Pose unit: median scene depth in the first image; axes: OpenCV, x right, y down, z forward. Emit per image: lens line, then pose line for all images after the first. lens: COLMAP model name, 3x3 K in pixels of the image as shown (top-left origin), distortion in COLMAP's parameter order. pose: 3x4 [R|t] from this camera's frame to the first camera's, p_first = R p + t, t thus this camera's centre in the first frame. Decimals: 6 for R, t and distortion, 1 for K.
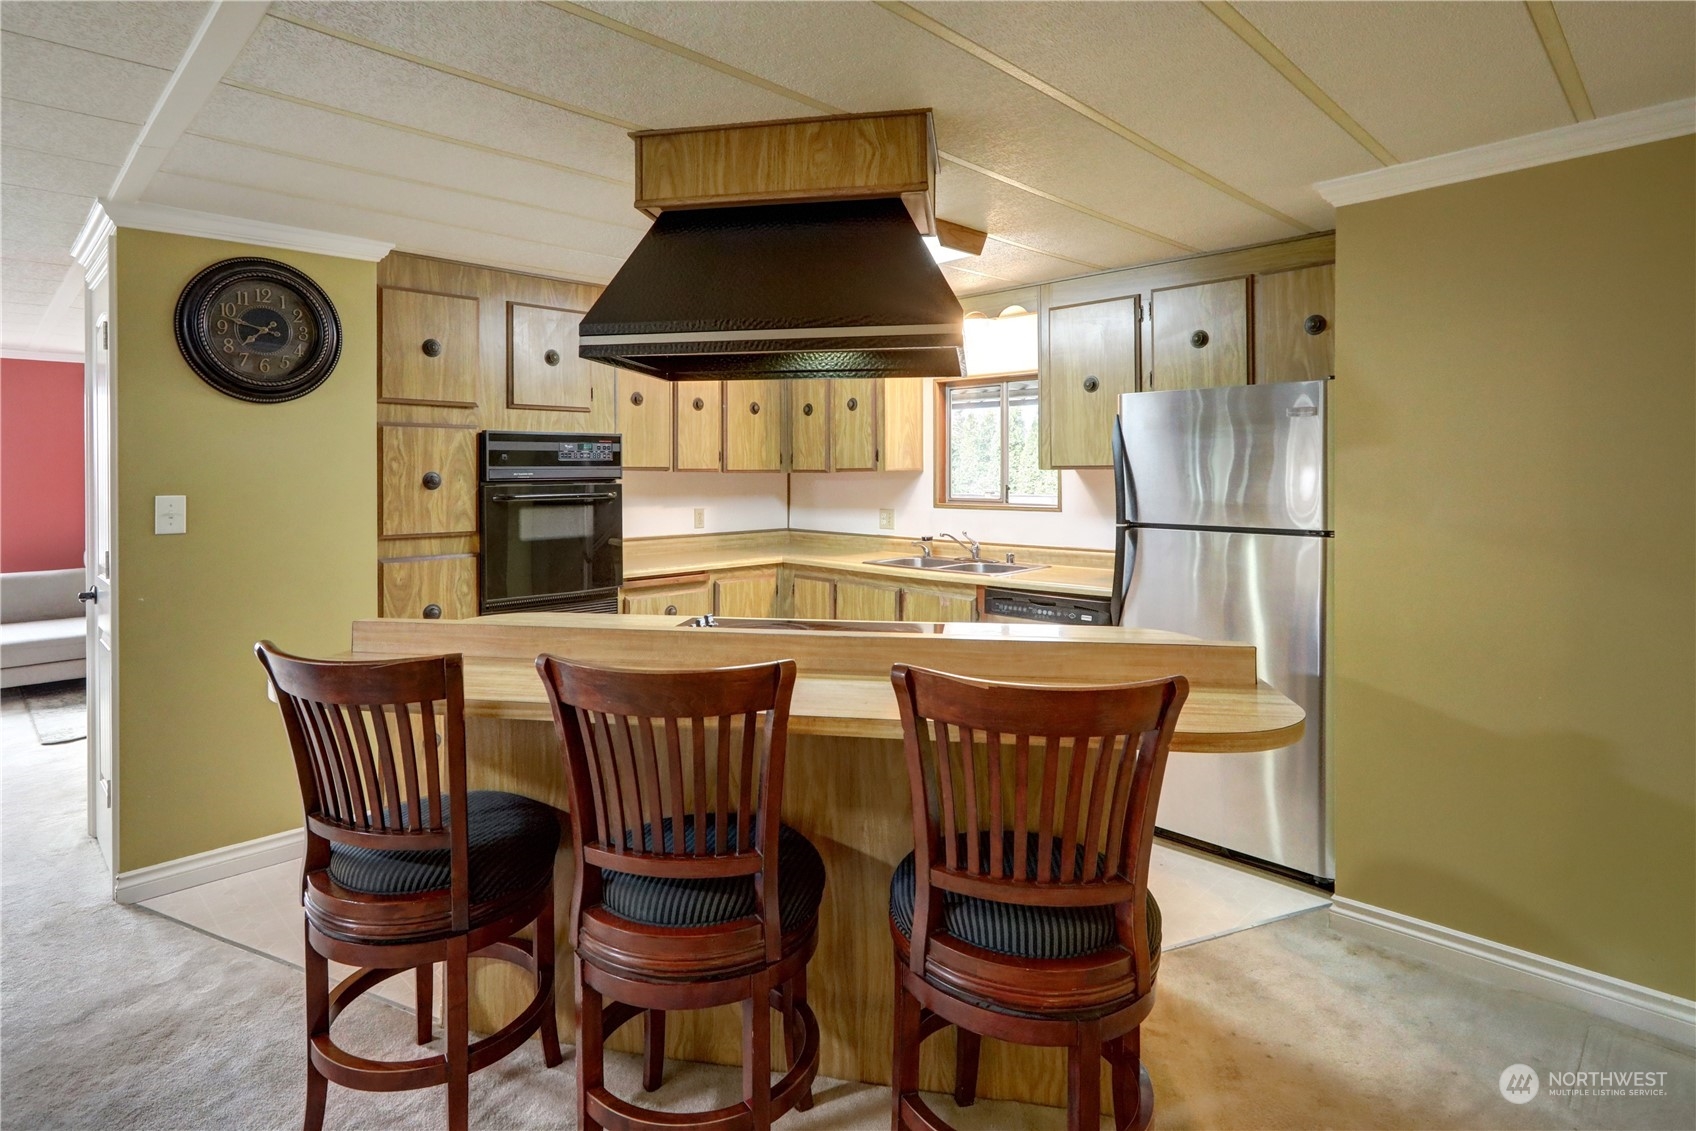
lens RADIAL K [[887.8, 0, 850.0], [0, 887.8, 466.5], [0, 0, 1]] dist [-0.003470, -0.000198]
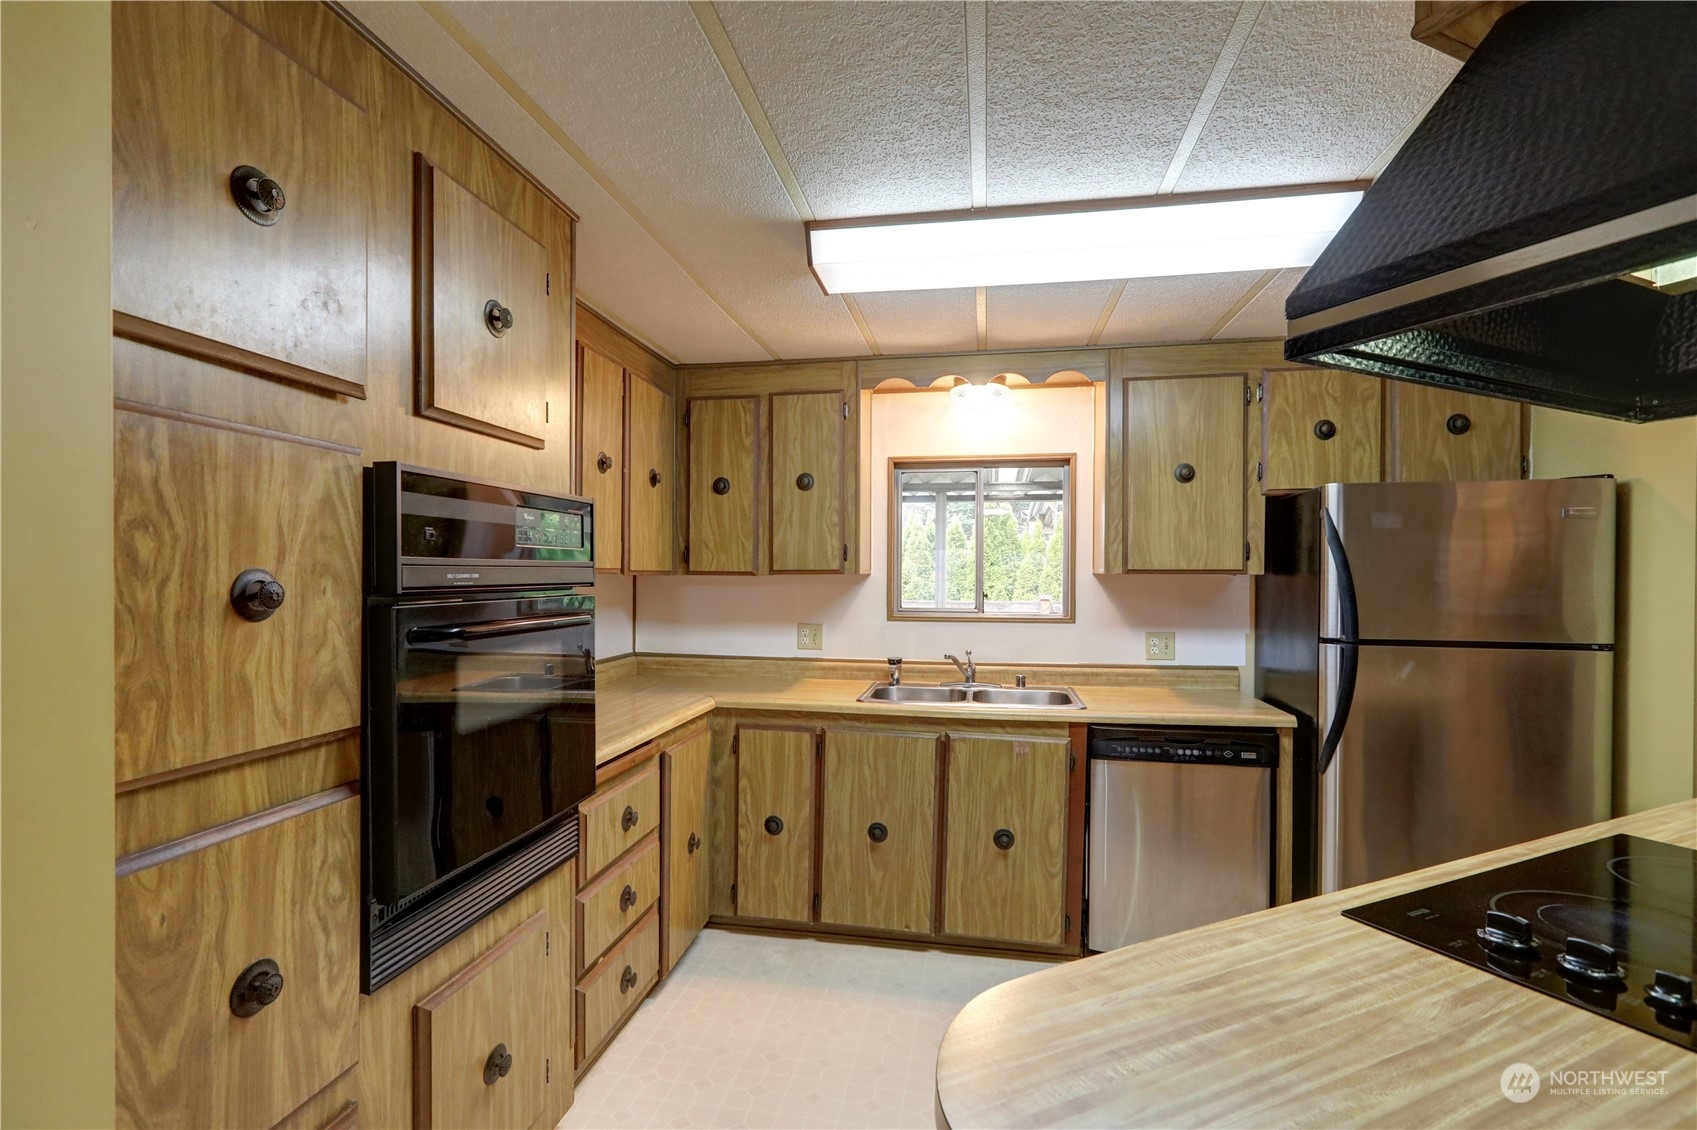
lens RADIAL K [[770.6, 0, 845.6], [0, 770.6, 581.6], [0, 0, 1]] dist [0.002747, 0.000158]
pose [[0.826617, 0.001625, 0.562763, -0.433176], [-0.009719, 0.999888, 0.011388, 0.005470], [-0.562682, -0.014883, 0.826540, 0.609889]]
